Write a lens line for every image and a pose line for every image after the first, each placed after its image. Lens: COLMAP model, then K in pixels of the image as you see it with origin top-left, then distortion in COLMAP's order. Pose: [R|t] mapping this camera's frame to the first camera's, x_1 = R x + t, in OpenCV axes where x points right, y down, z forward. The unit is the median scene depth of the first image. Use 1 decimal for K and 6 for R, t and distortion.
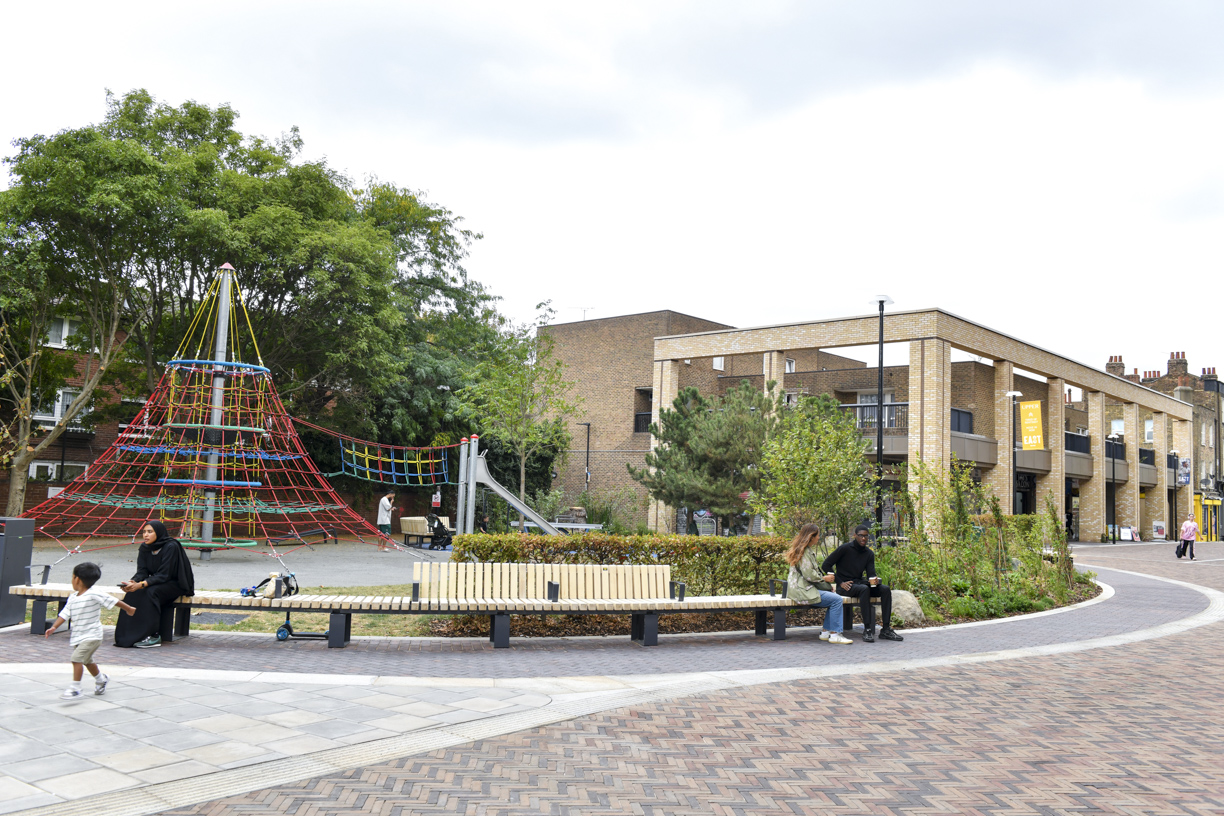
lens RADIAL K [[978.0, 0, 612.0], [0, 978.0, 408.0], [0, 0, 1]] dist [-0.012734, -0.011217]
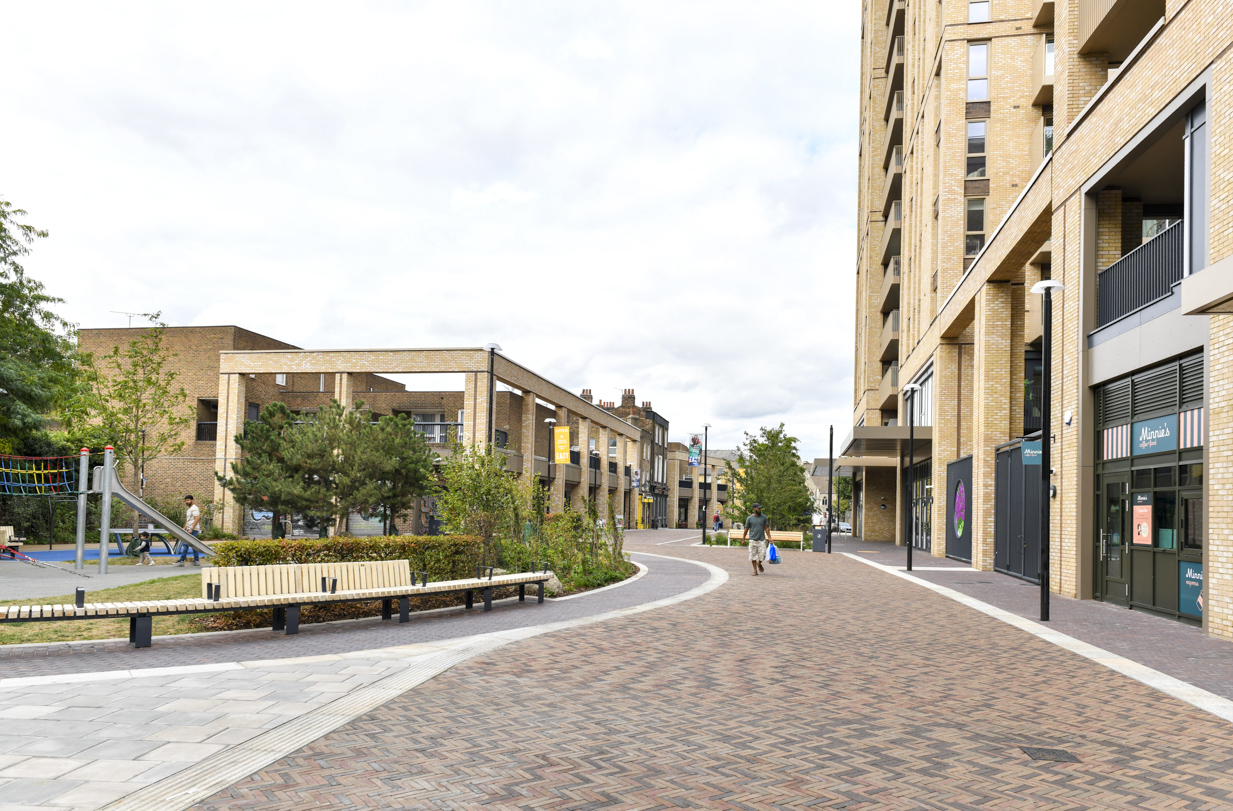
lens RADIAL K [[860.7, 0, 610.4], [0, 860.7, 480.9], [0, 0, 1]] dist [0.050275, -0.075647]
pose [[0.860311, -0.000460, 0.509769, -0.086161], [-0.035700, 0.997490, 0.061150, -0.005731], [-0.508518, -0.070807, 0.858135, -0.026519]]
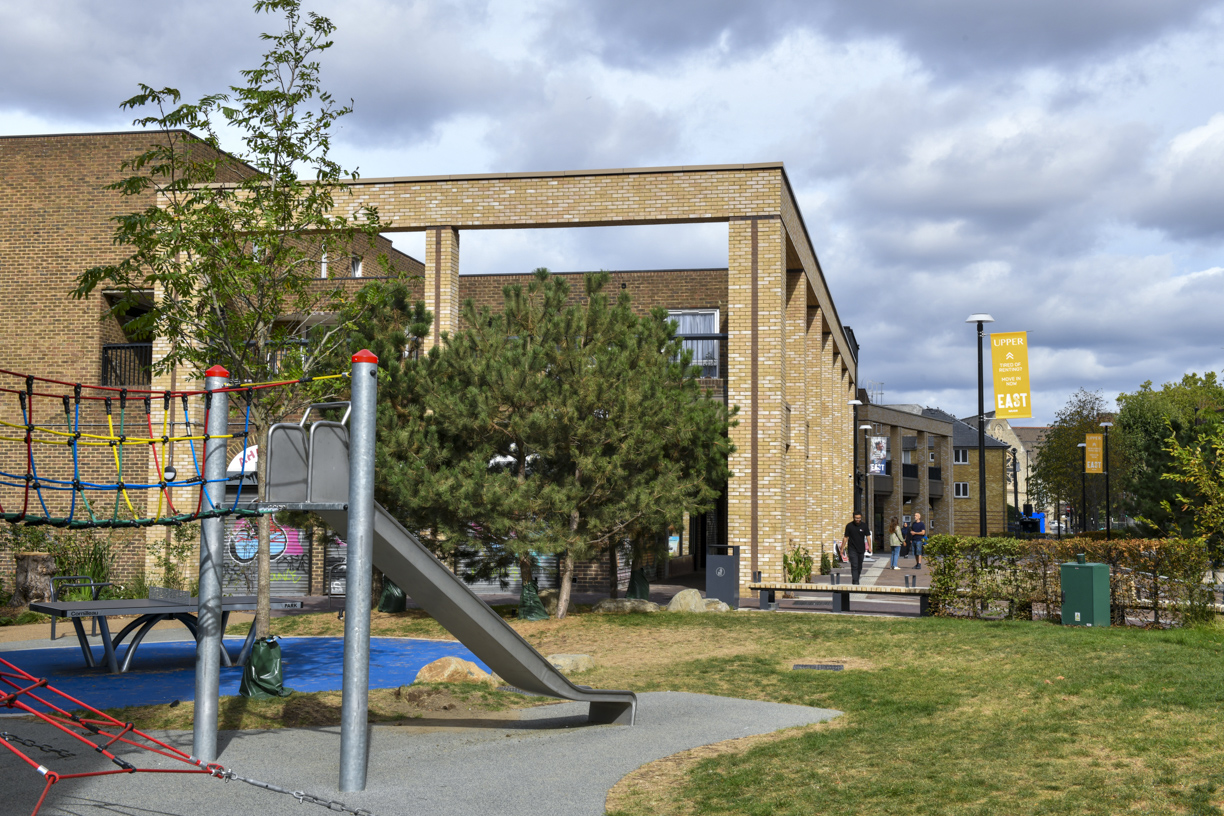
lens RADIAL K [[1479.4, 0, 614.1], [0, 1479.4, 405.1], [0, 0, 1]] dist [0.103206, 0.006919]
pose [[0.850609, 0.006906, 0.525753, -0.177991], [-0.020157, 0.999607, 0.019482, 0.018804], [-0.525412, -0.027169, 0.850414, 0.316547]]
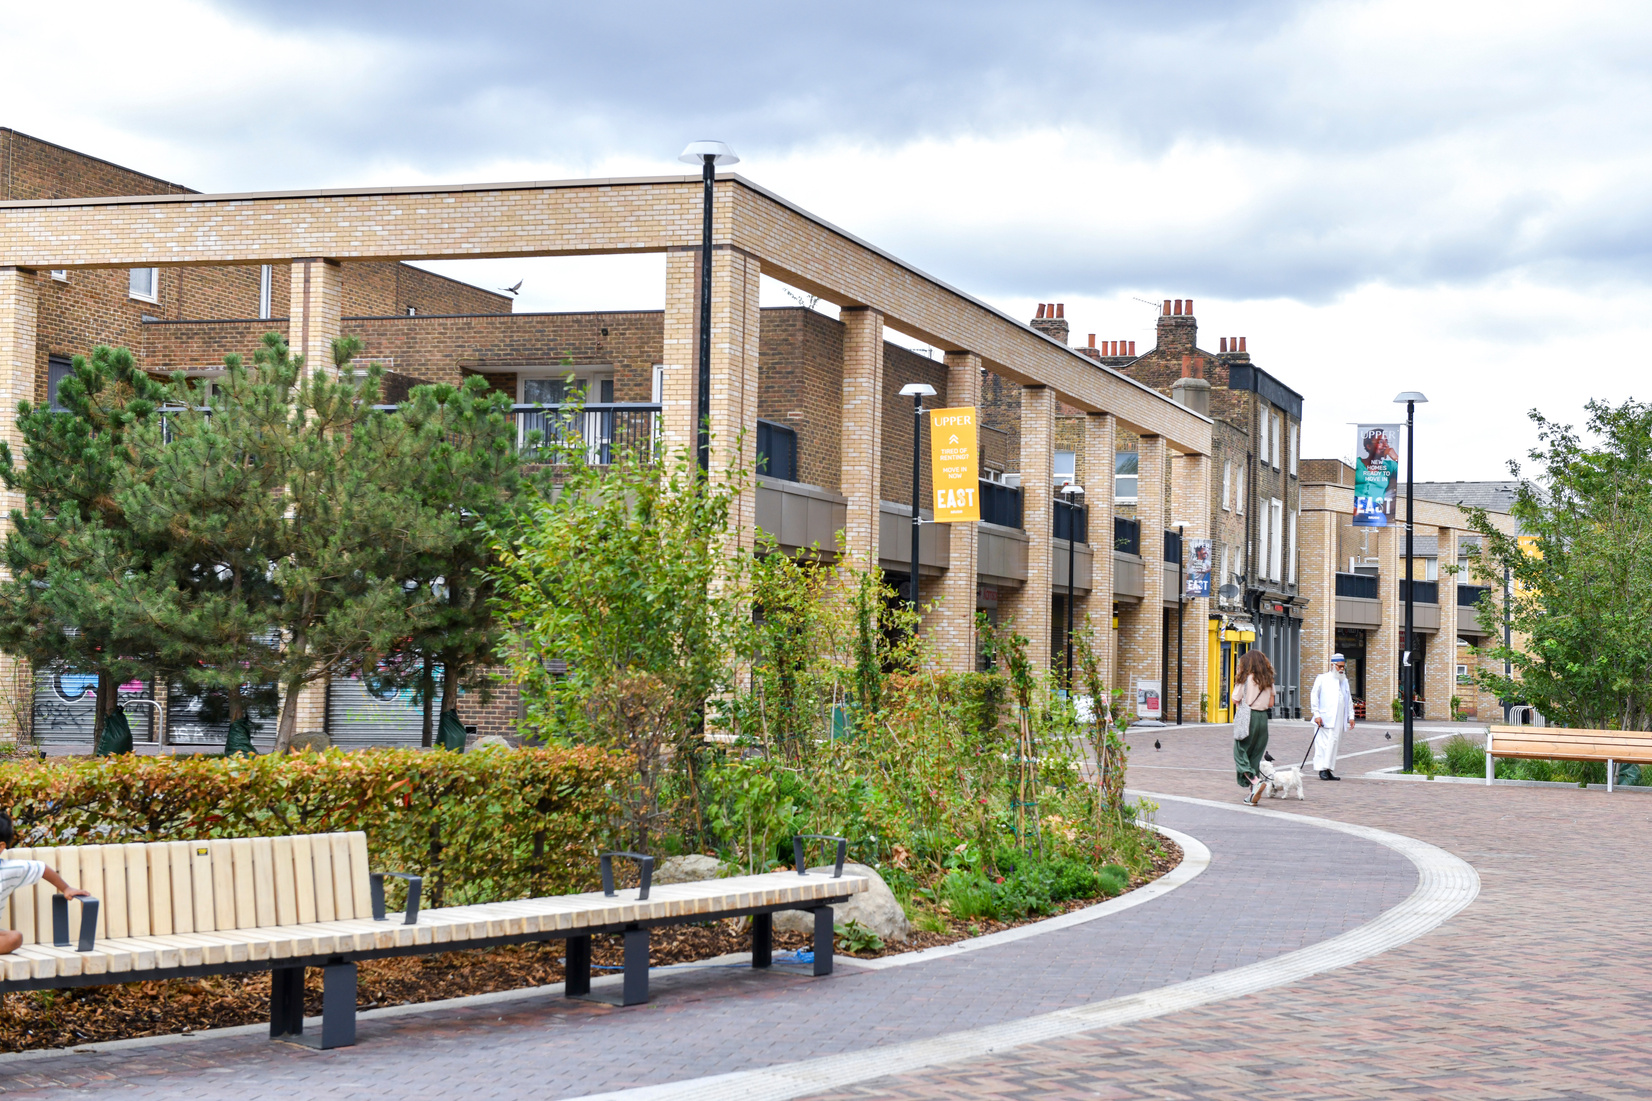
lens RADIAL K [[2503.7, 0, 826.0], [0, 2503.7, 550.5], [0, 0, 1]] dist [0.155592, -0.081240]
pose [[0.916357, -0.001770, 0.400359, -0.050830], [-0.021185, 0.998375, 0.052903, -0.001231], [-0.399802, -0.056959, 0.914830, 0.011229]]
